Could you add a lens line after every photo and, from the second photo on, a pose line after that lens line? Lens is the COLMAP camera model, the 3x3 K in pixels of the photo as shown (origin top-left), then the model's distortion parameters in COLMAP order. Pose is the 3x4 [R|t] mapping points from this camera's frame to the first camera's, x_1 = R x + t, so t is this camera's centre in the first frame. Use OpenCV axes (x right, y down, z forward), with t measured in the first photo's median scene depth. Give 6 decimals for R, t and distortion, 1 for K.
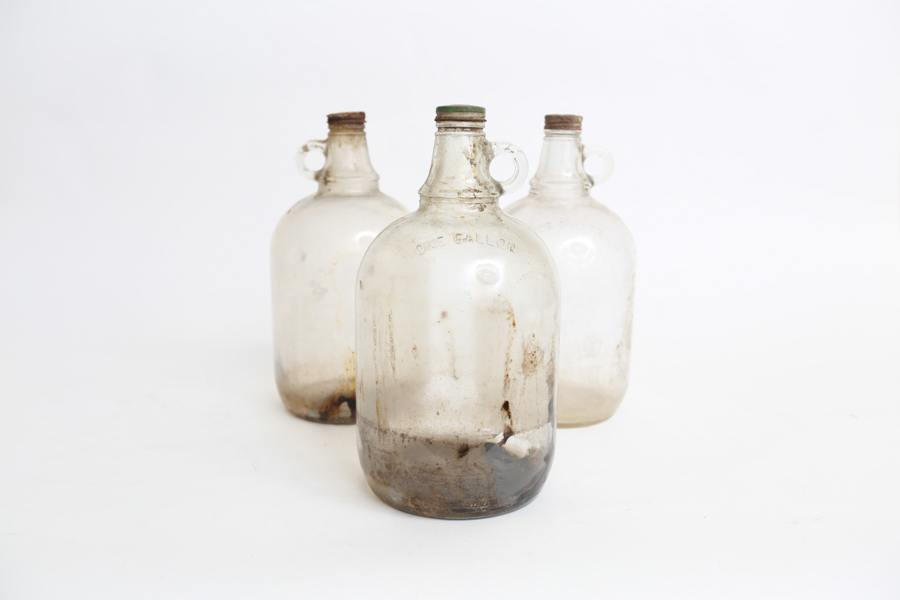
lens RADIAL K [[848.3, 0, 450.6], [0, 848.3, 298.8], [0, 0, 1]] dist [0.025113, 0.000000]
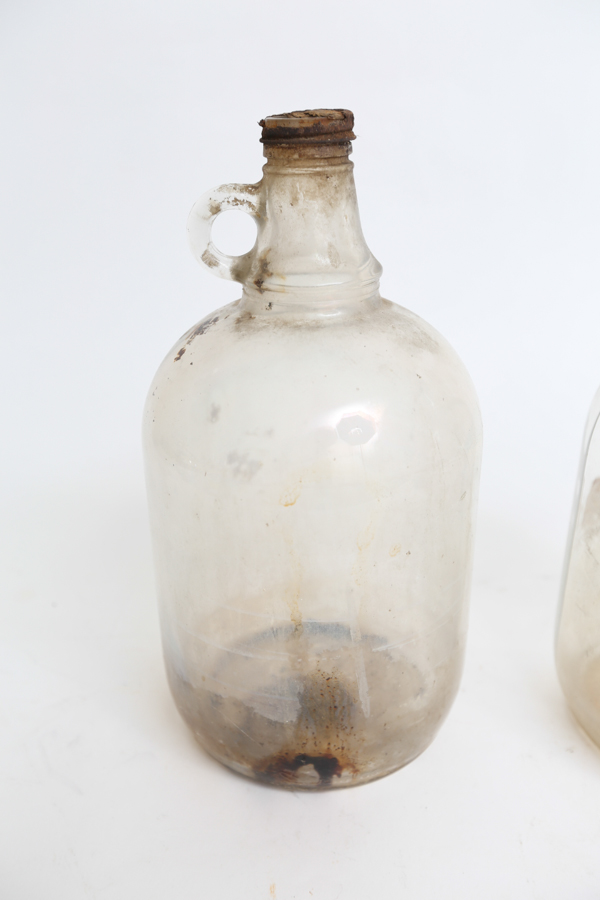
lens RADIAL K [[848.3, 0, 299.9], [0, 848.3, 451.0], [0, 0, 1]] dist [0.025113, 0.000000]
pose [[0.997151, 0.007862, -0.075023, -0.093985], [0.007599, 0.979026, 0.203594, -0.143545], [0.075050, -0.203585, 0.976177, 0.564154]]
